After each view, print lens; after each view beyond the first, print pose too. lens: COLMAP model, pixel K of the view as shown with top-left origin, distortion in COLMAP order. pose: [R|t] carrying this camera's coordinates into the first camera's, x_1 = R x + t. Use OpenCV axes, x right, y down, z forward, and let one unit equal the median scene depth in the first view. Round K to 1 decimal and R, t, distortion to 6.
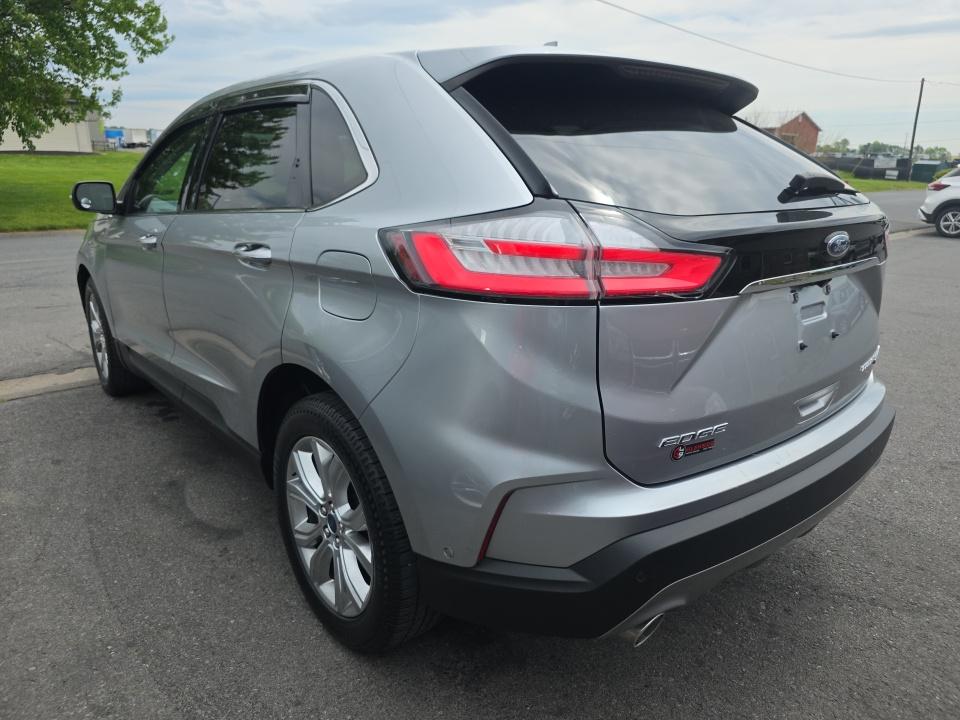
lens RADIAL K [[655.1, 0, 477.8], [0, 655.1, 340.9], [0, 0, 1]] dist [0.006231, 0.000071]
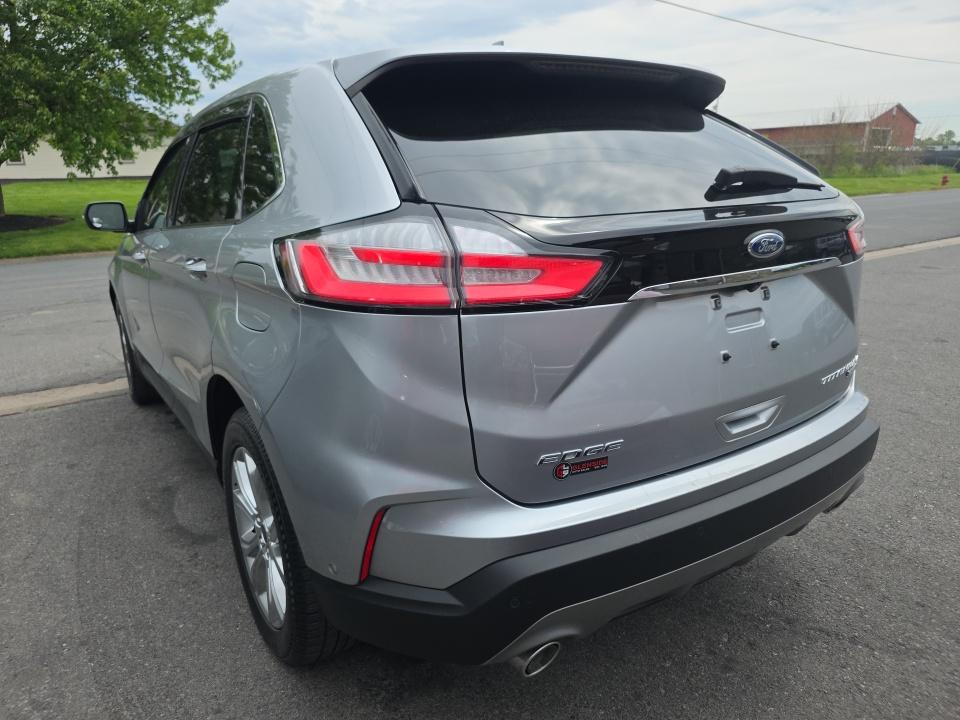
lens RADIAL K [[653.0, 0, 482.5], [0, 653.0, 350.0], [0, 0, 1]] dist [0.009955, -0.004782]
pose [[0.991855, -0.002660, -0.127343, 0.241054], [0.002461, 0.999995, -0.001719, -0.000621], [0.127347, 0.001392, 0.991857, 0.048187]]
